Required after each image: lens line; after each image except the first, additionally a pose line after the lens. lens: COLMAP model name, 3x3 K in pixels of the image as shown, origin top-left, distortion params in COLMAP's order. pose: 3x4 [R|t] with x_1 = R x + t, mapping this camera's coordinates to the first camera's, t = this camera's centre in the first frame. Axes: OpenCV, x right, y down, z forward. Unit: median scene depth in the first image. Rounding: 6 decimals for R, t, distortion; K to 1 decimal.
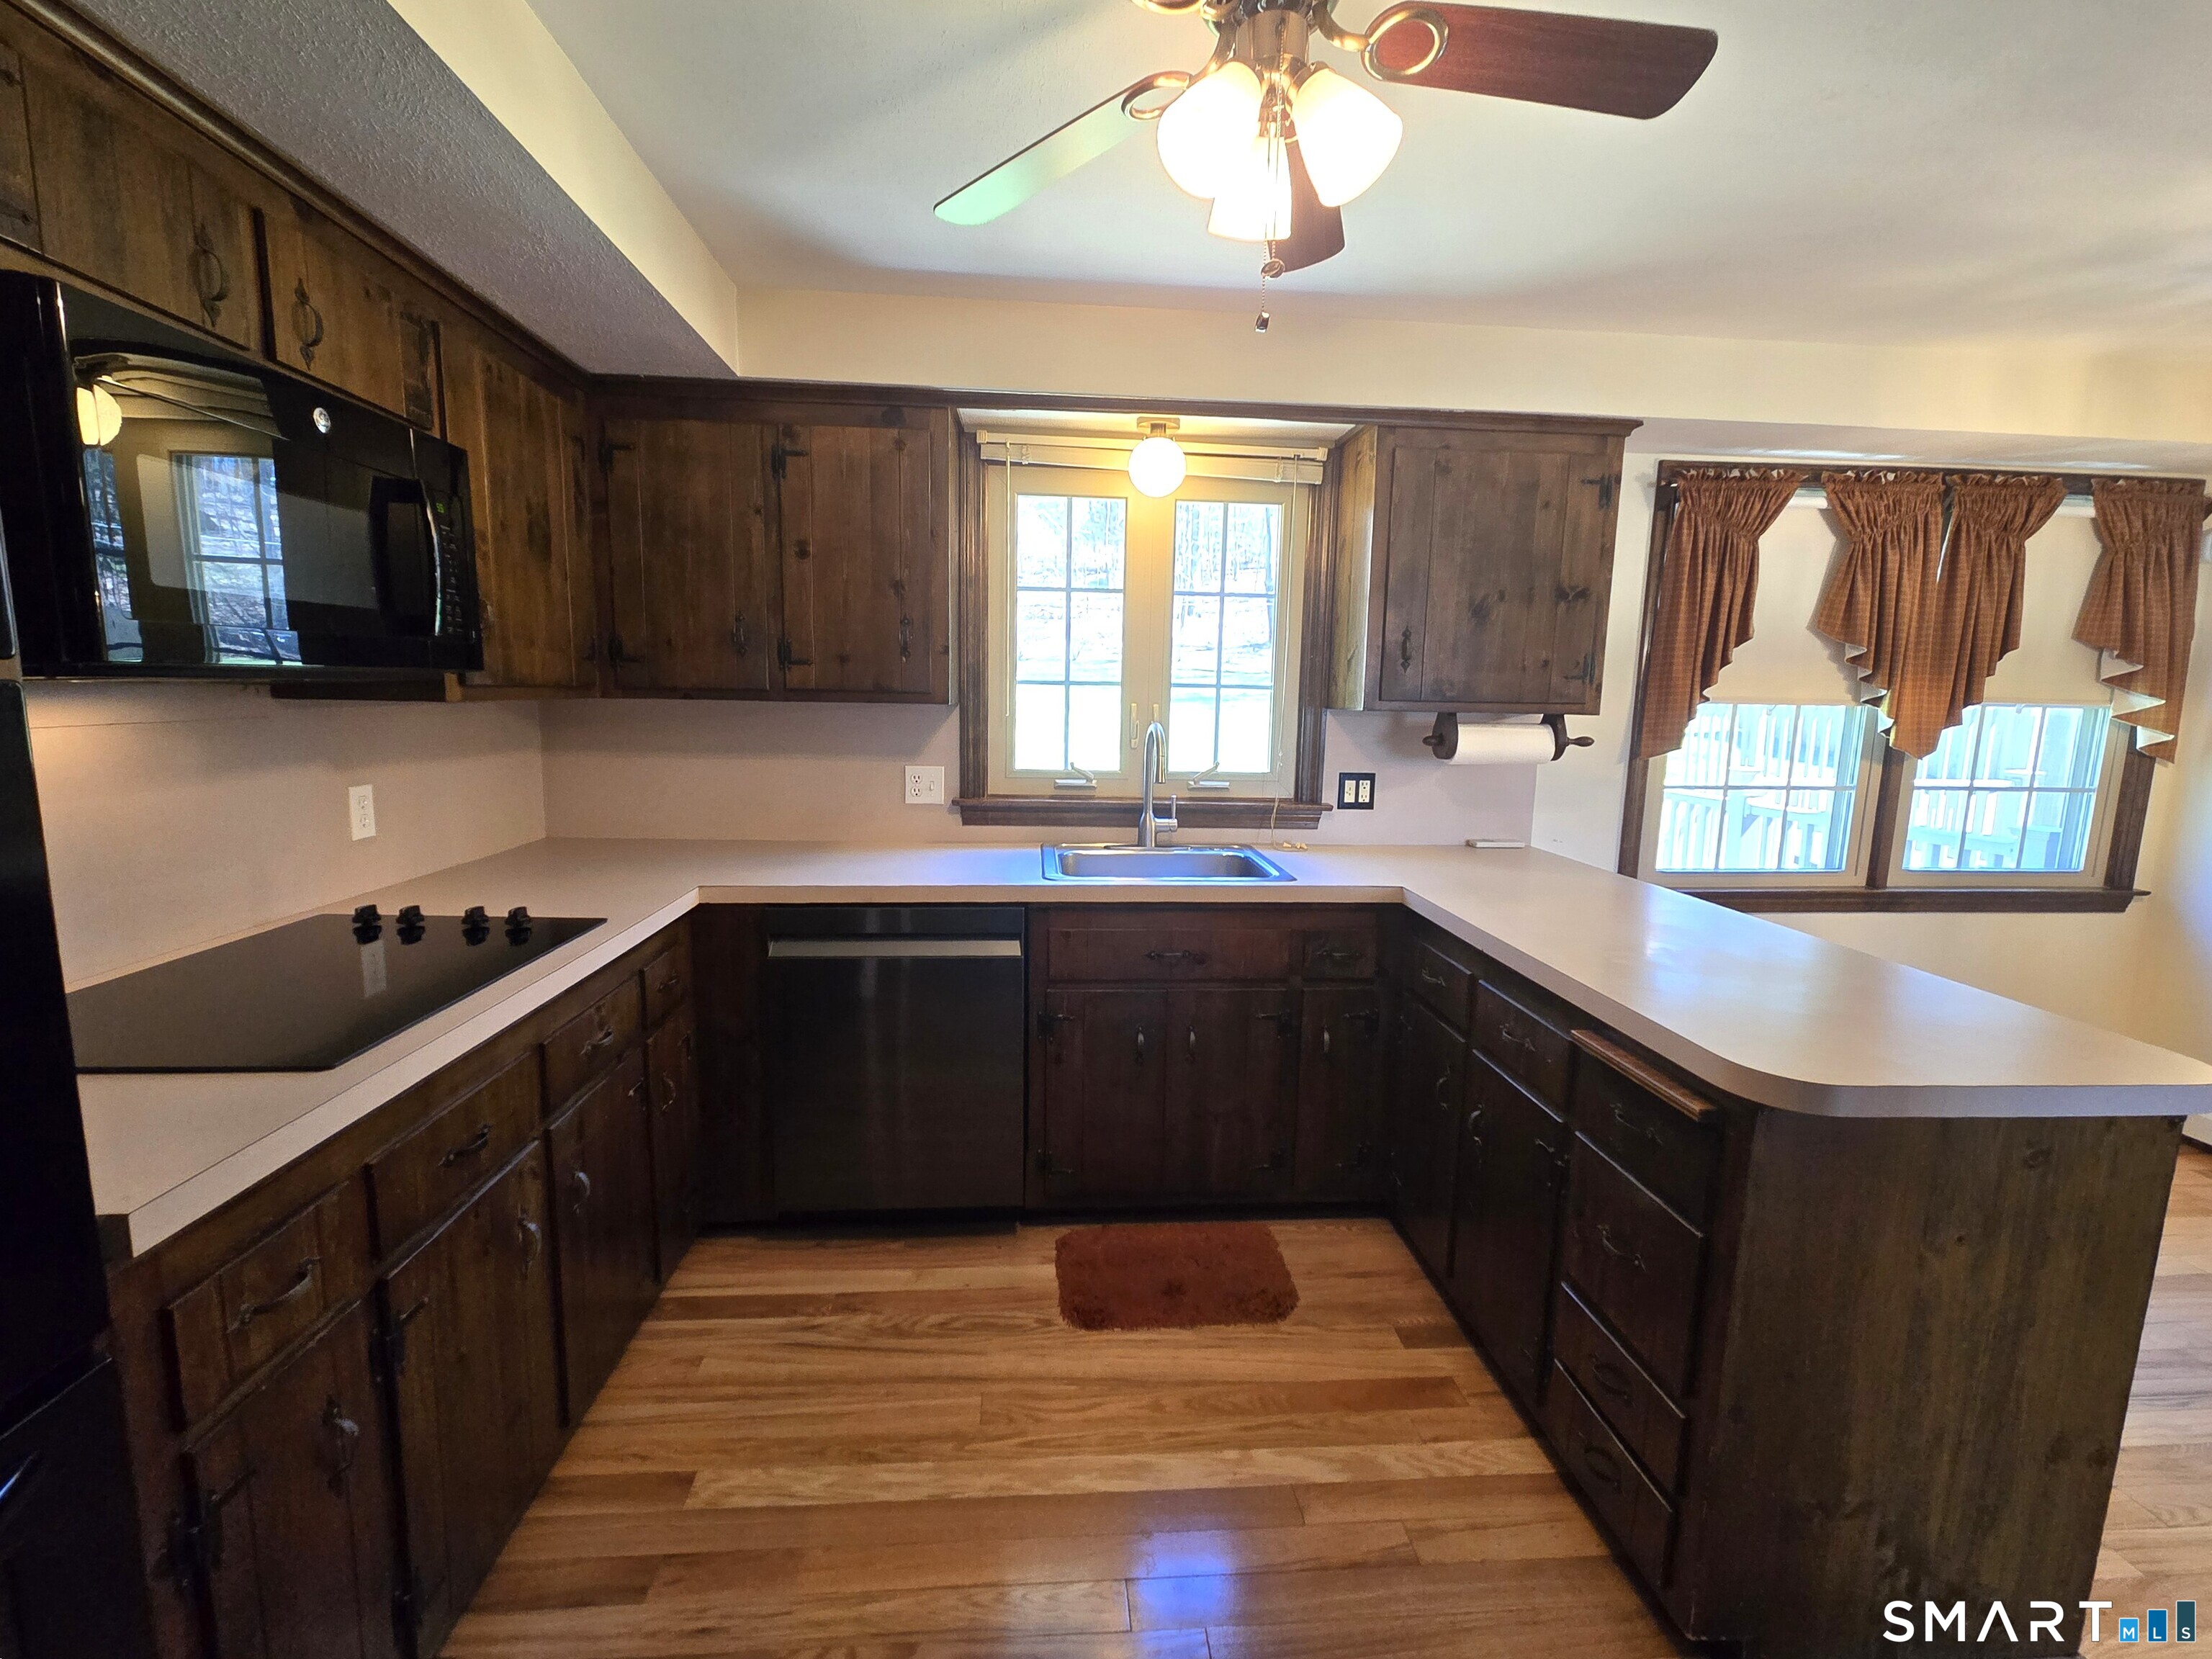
lens RADIAL K [[955.0, 0, 1114.7], [0, 955.0, 828.4], [0, 0, 1]] dist [0.001710, 0.000575]
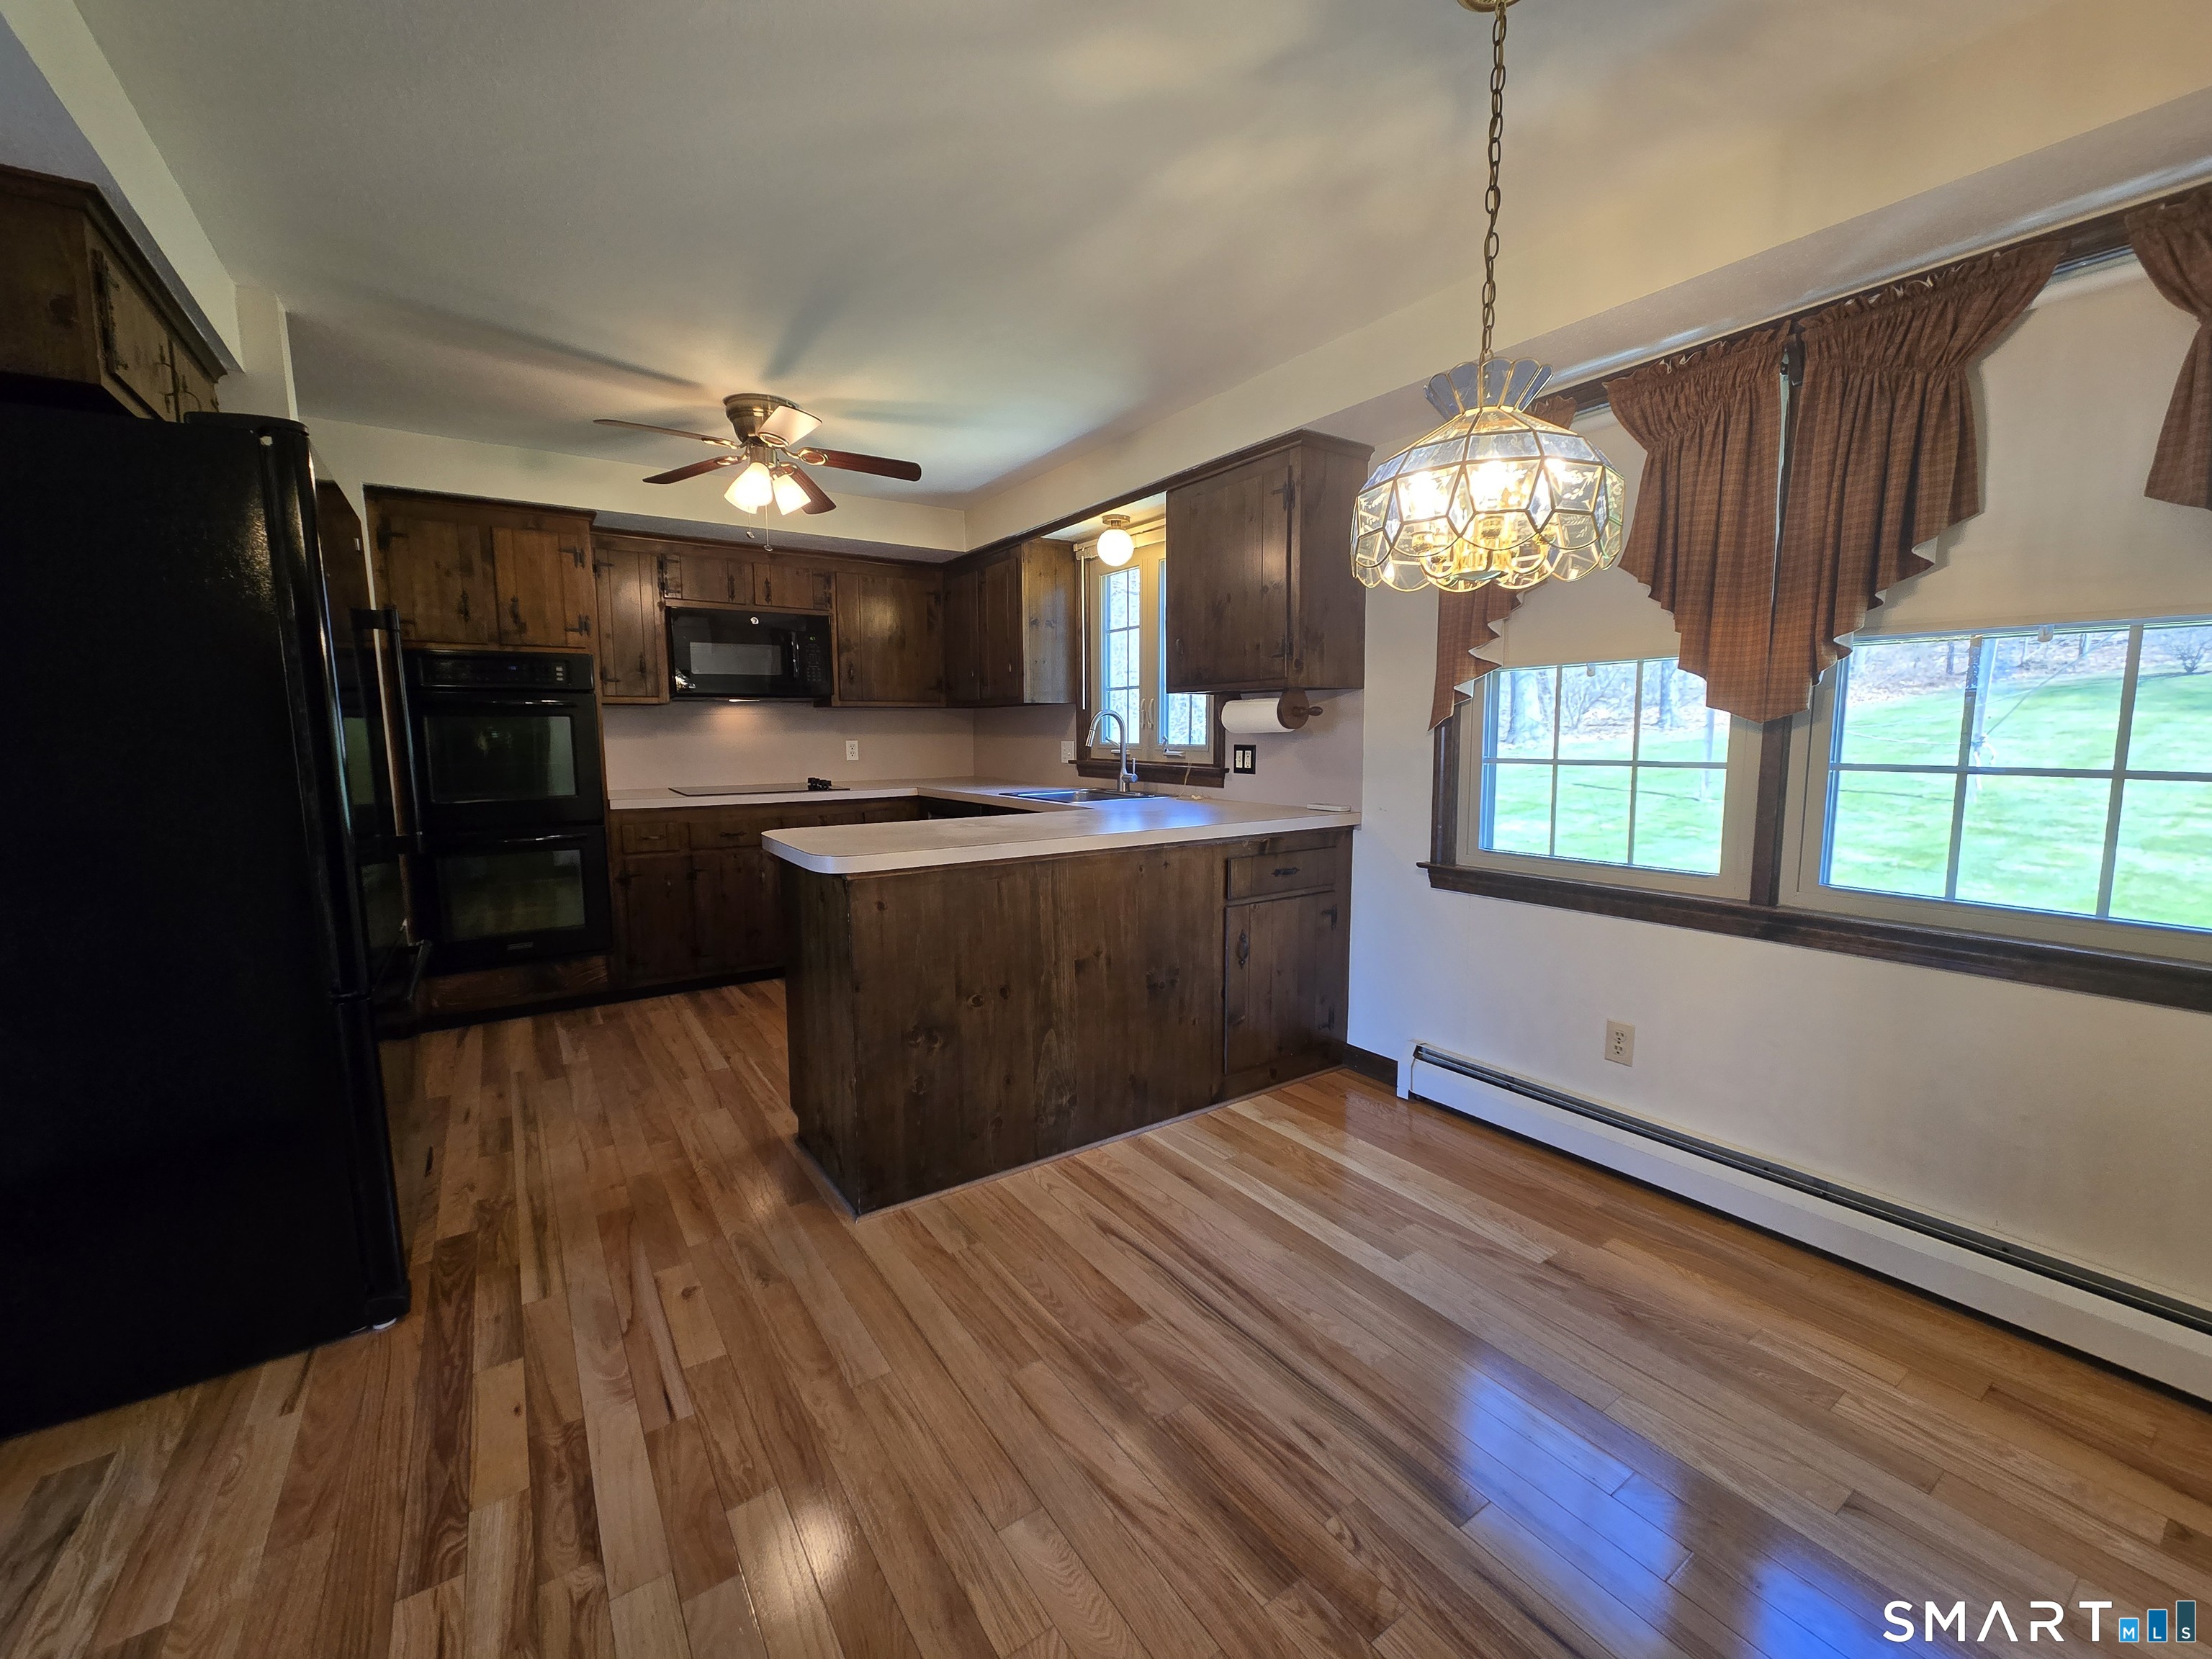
lens RADIAL K [[901.9, 0, 1111.7], [0, 901.9, 834.2], [0, 0, 1]] dist [-0.001246, 0.000836]
pose [[0.497831, 0.078958, -0.863672, 1.226449], [-0.107194, 0.993813, 0.029067, 0.045145], [0.860624, 0.078110, 0.503215, 0.254840]]
